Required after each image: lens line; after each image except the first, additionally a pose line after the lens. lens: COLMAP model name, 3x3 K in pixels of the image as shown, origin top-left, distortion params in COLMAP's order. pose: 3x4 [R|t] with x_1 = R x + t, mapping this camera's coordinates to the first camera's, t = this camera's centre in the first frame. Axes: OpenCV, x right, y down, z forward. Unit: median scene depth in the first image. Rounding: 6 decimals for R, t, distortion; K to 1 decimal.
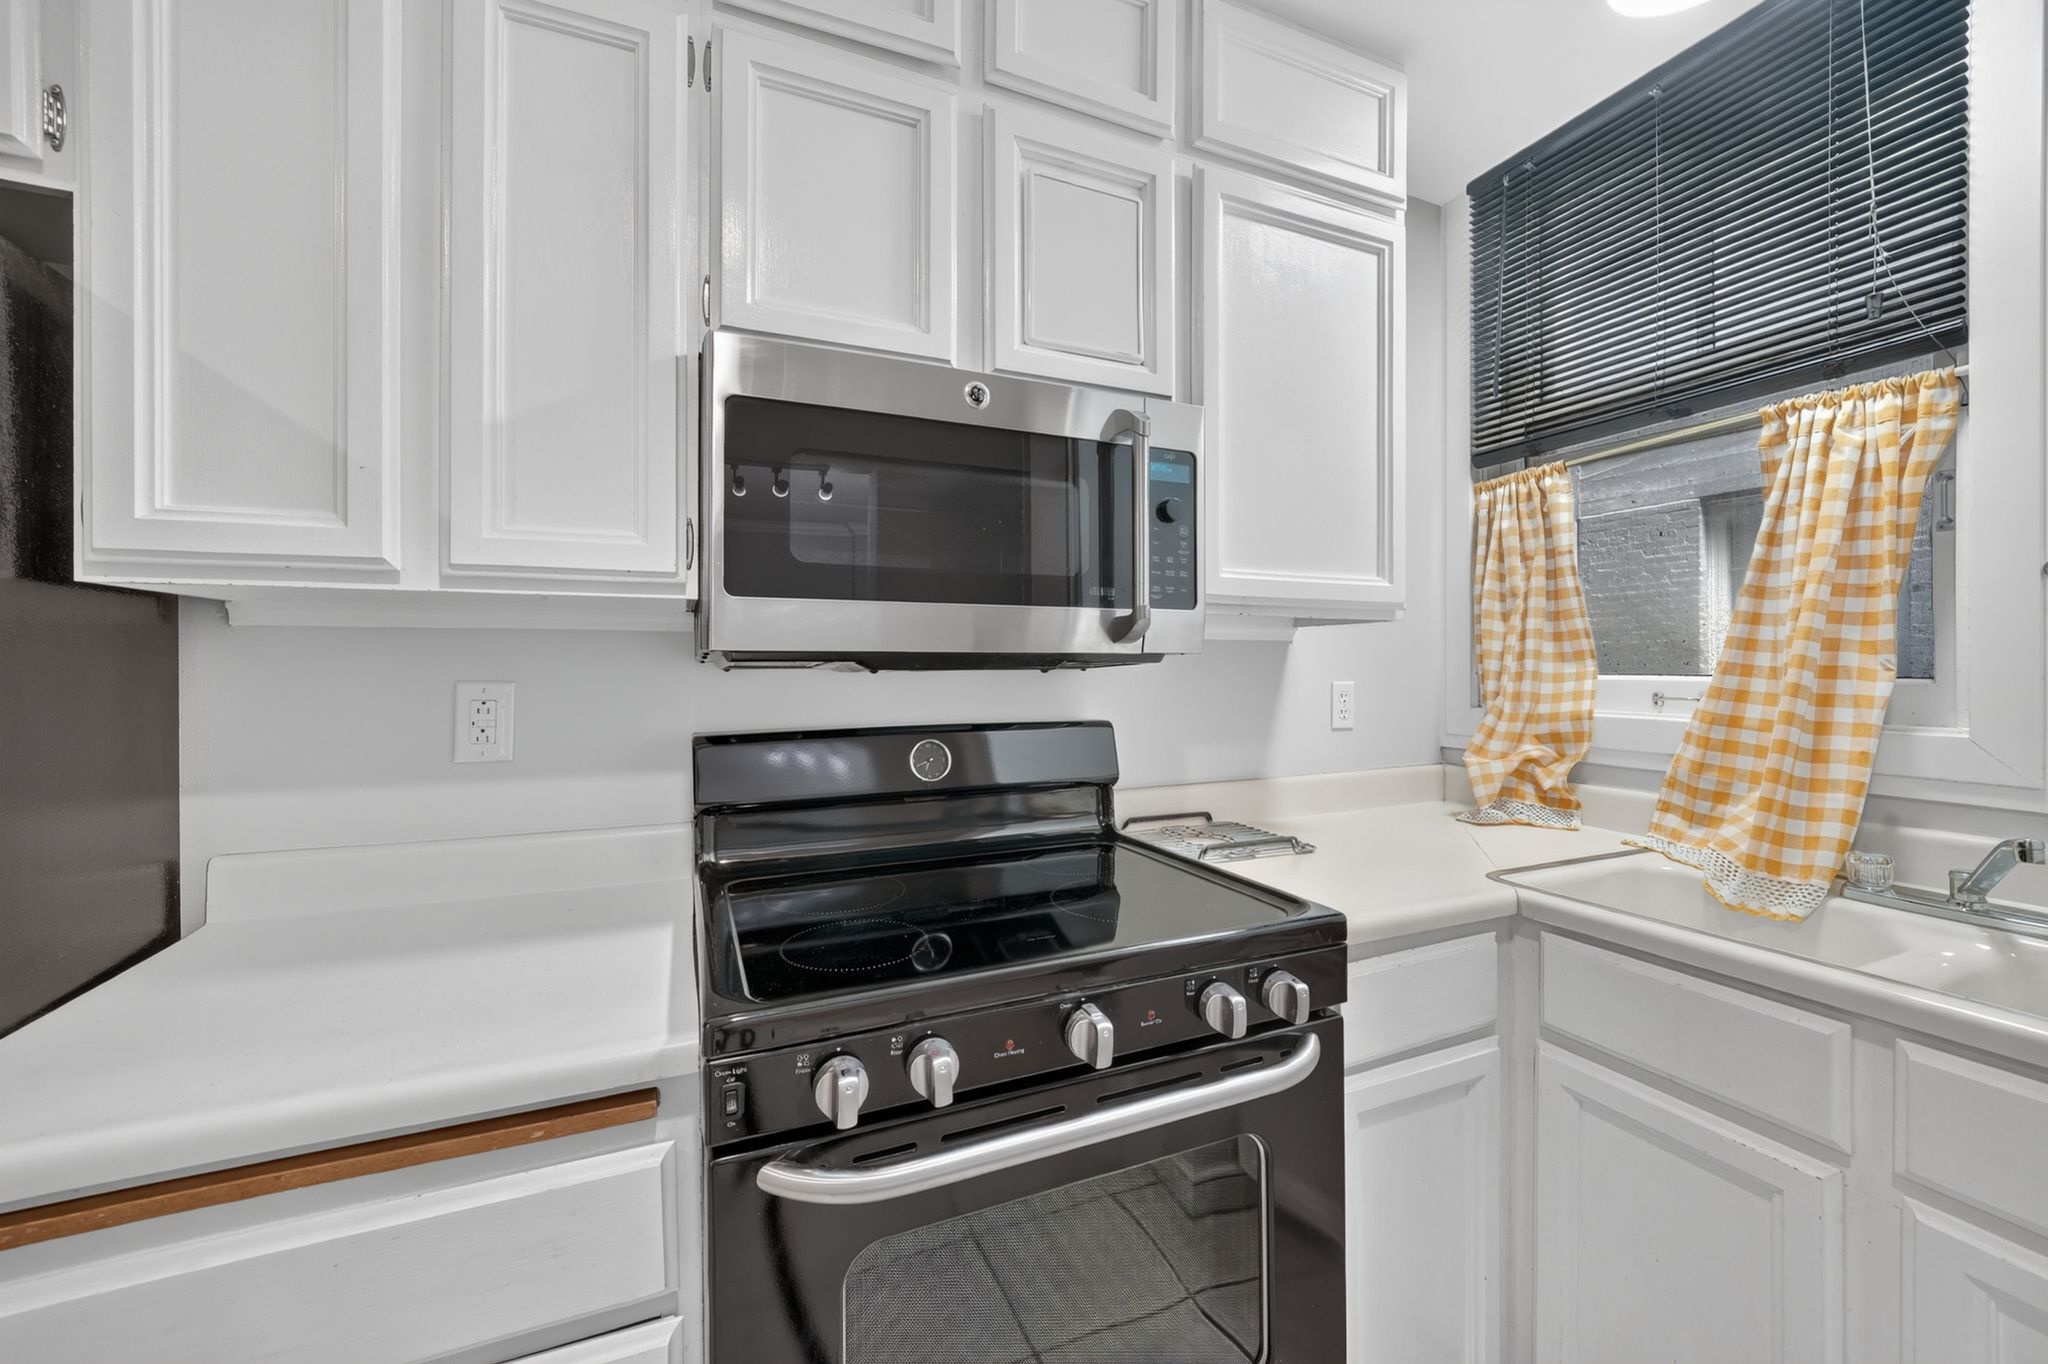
lens RADIAL K [[794.9, 0, 1021.6], [0, 794.9, 662.7], [0, 0, 1]] dist [-0.002349, -0.000231]
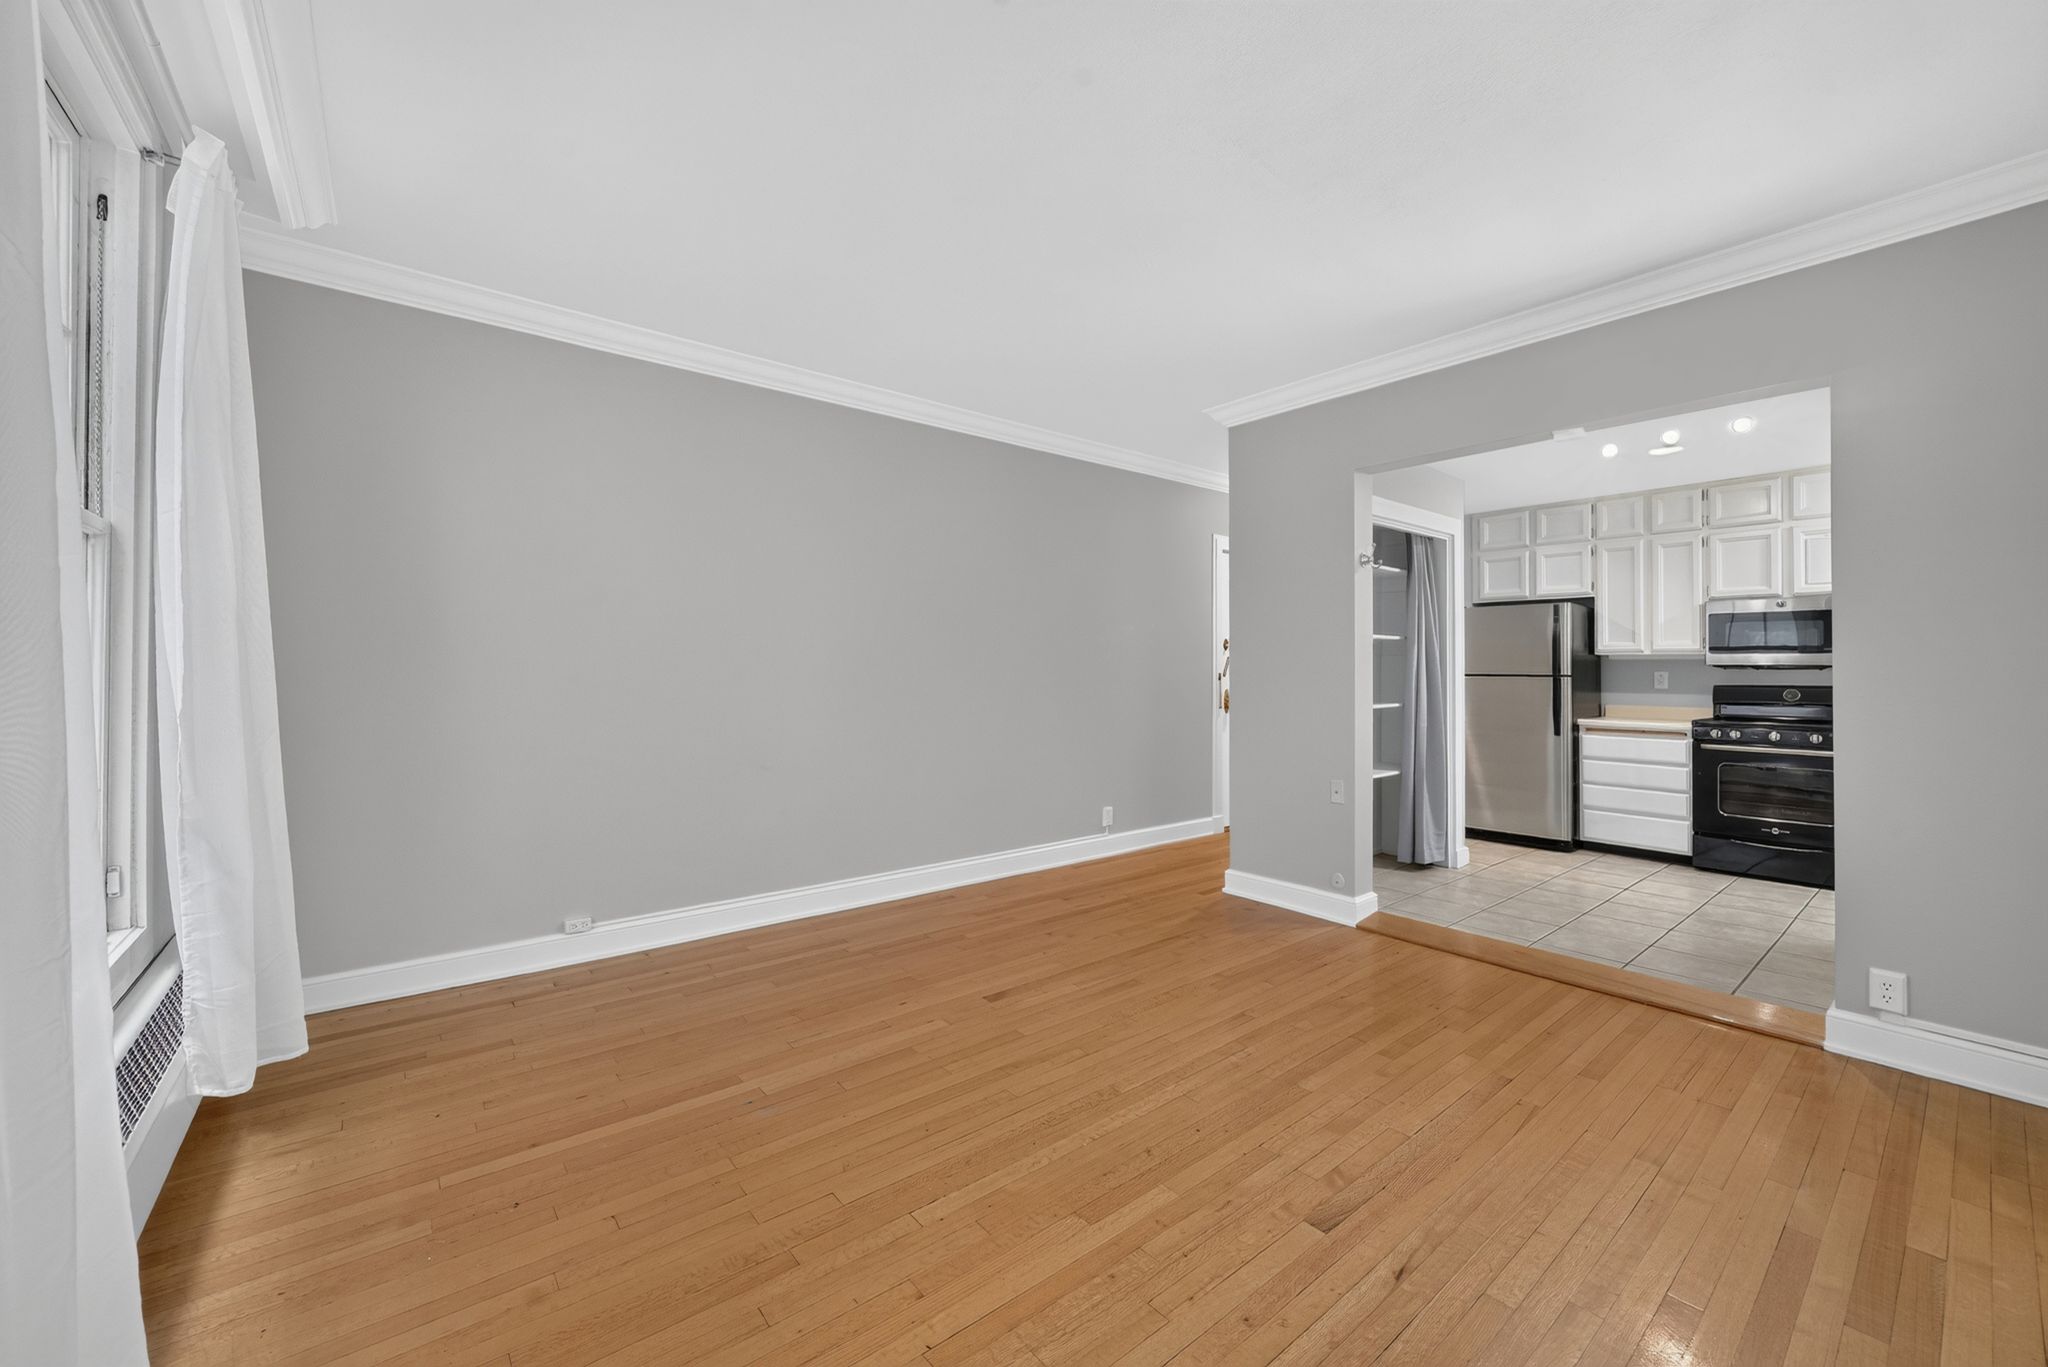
lens RADIAL K [[803.2, 0, 1016.3], [0, 803.2, 664.8], [0, 0, 1]] dist [-0.013790, 0.000175]
pose [[0.261331, -0.002998, -0.965244, 2.663124], [-0.002921, 0.999988, -0.003896, 0.013137], [0.965245, 0.003838, 0.261320, -3.626785]]
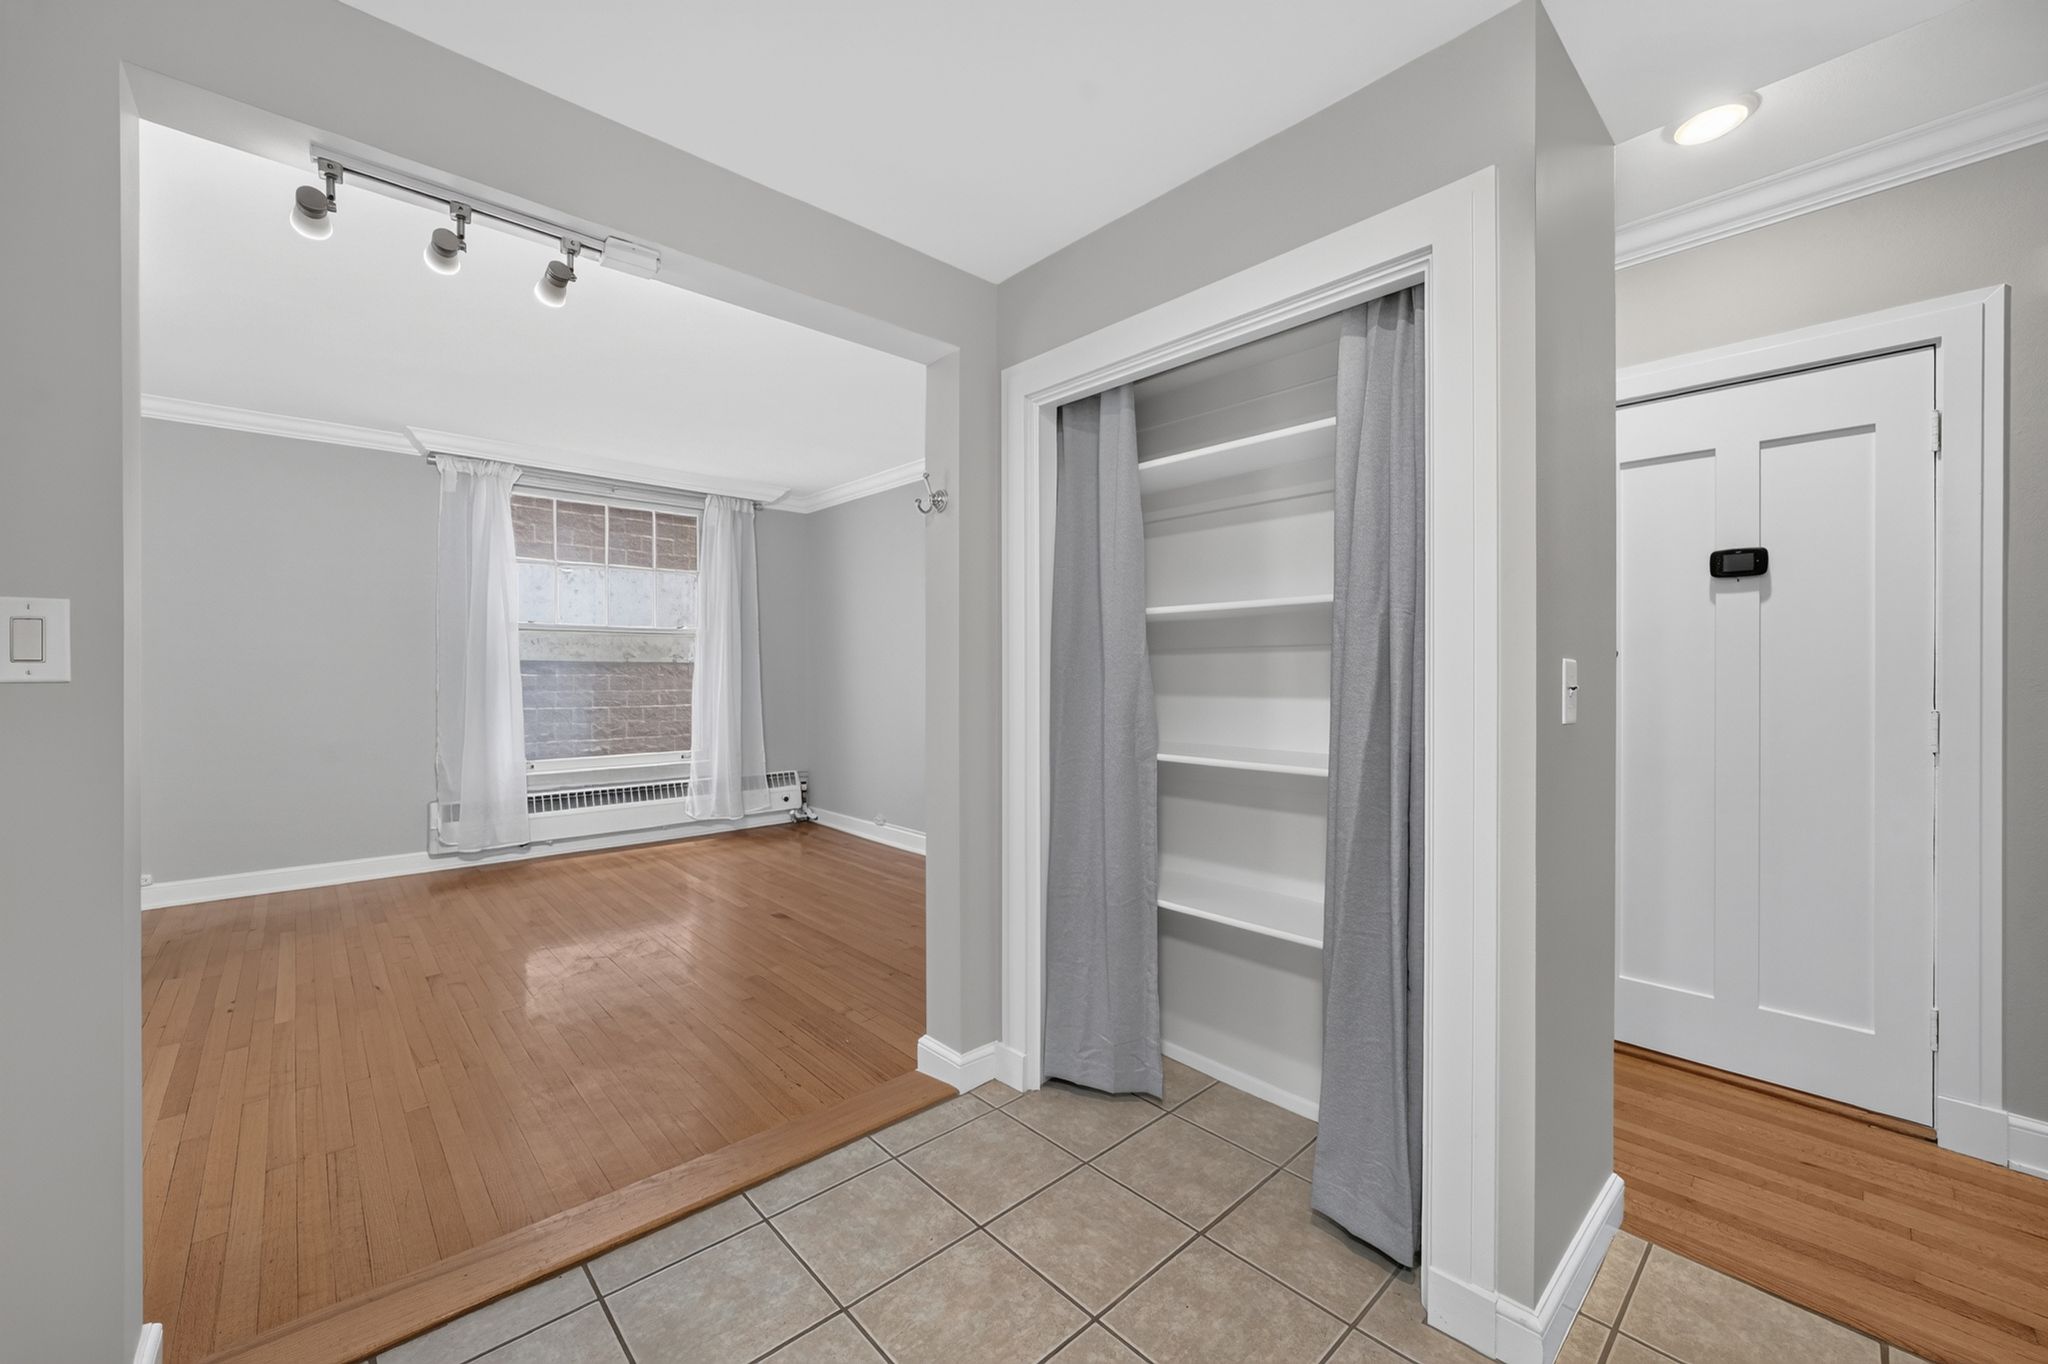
lens RADIAL K [[794.0, 0, 1024.0], [0, 794.0, 682.0], [0, 0, 1]] dist [0.001044, 0.000099]
pose [[-0.945602, 0.006431, -0.325263, 0.434972], [0.002766, 0.999927, 0.011728, -0.010598], [0.325315, 0.010191, -0.945551, 0.398762]]
